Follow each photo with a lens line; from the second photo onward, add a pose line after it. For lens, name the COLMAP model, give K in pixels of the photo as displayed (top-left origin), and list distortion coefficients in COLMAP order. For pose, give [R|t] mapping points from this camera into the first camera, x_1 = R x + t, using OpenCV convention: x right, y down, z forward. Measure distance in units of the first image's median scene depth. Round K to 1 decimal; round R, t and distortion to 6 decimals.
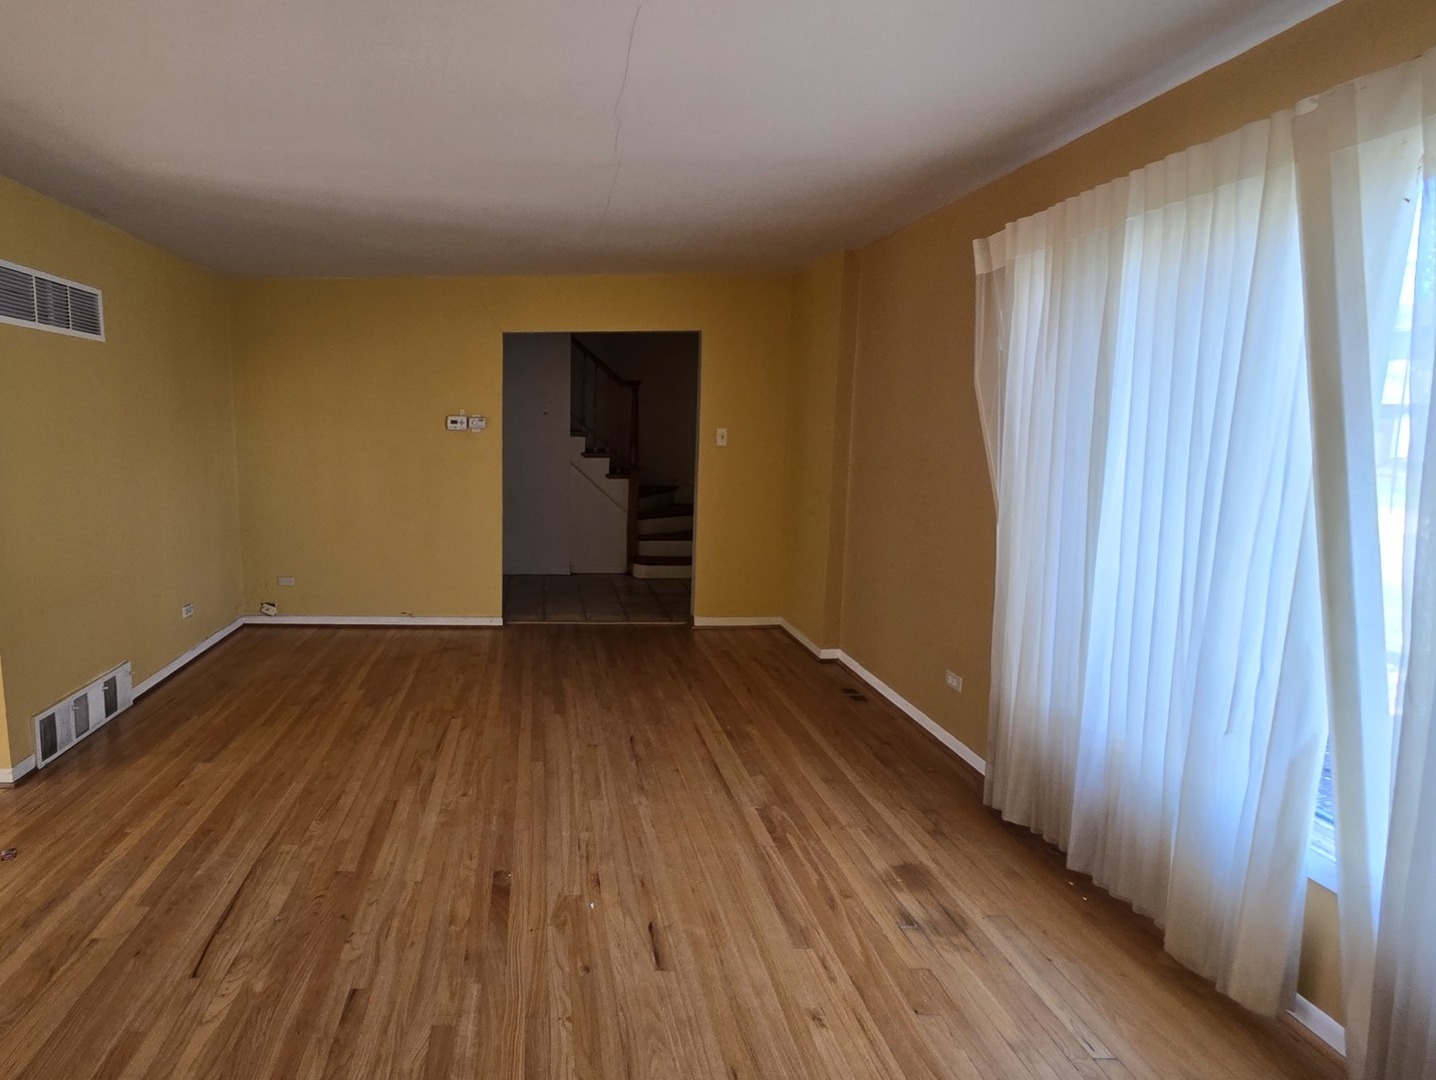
lens RADIAL K [[764.0, 0, 718.0], [0, 764.0, 540.0], [0, 0, 1]] dist [0.000277, 0.000215]
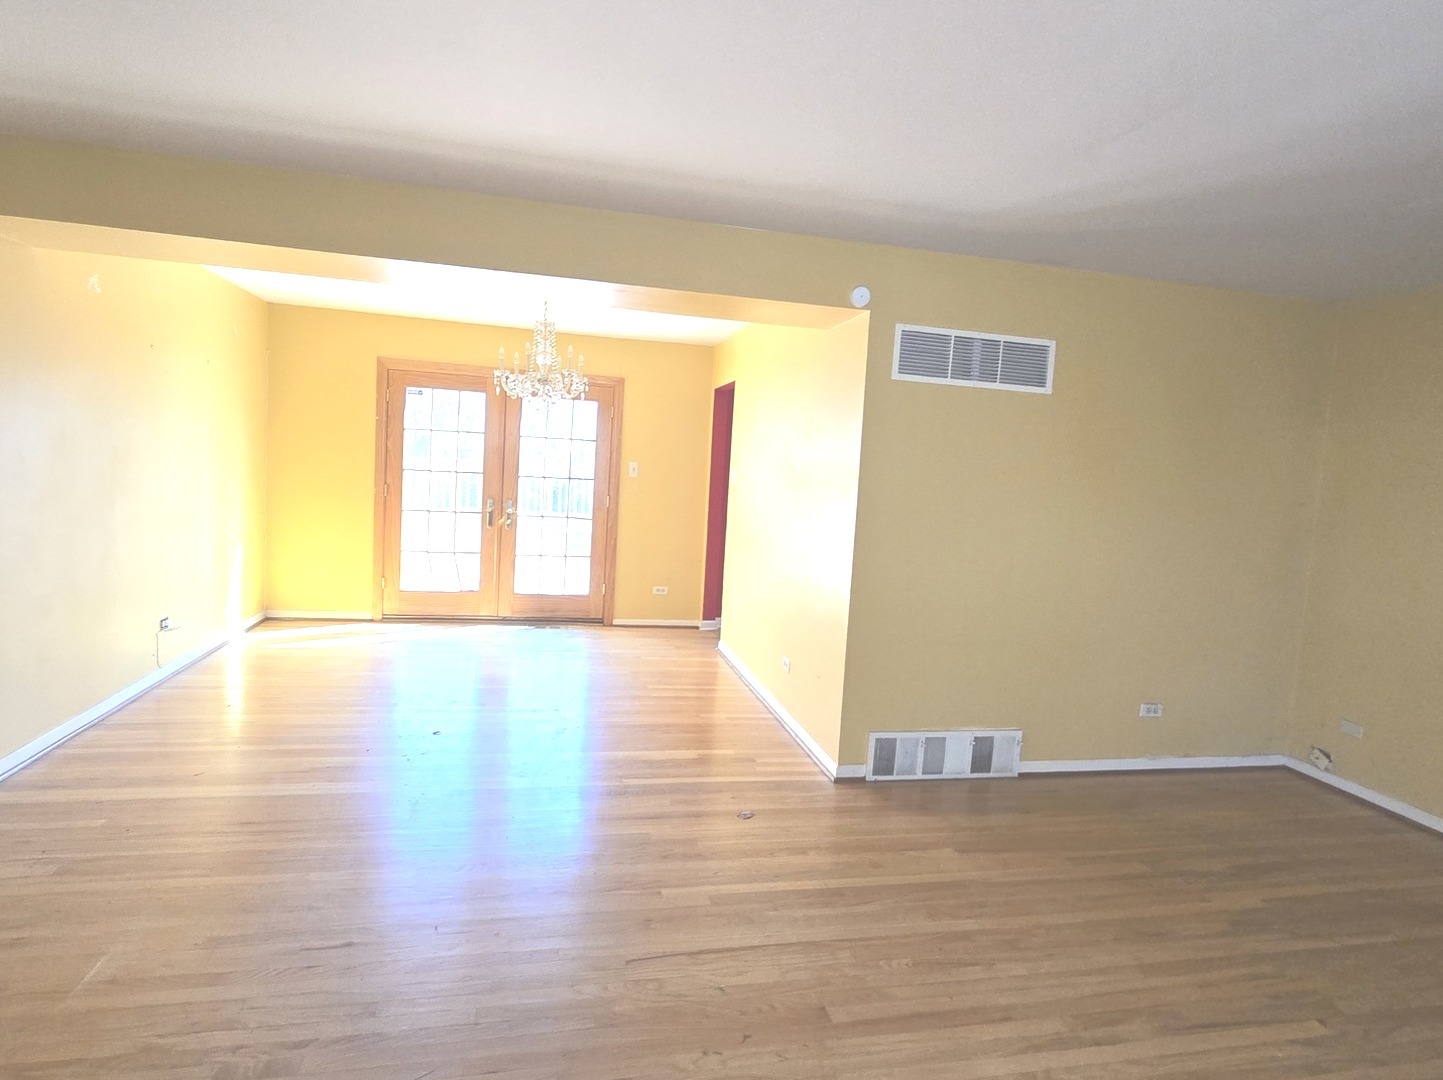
lens RADIAL K [[908.6, 0, 721.5], [0, 908.6, 540.0], [0, 0, 1]] dist [-0.003998, -0.003033]
pose [[0.025567, 0.083822, -0.996153, 0.340474], [-0.213102, 0.974031, 0.076491, -0.083016], [0.976695, 0.210327, 0.042766, 0.603492]]
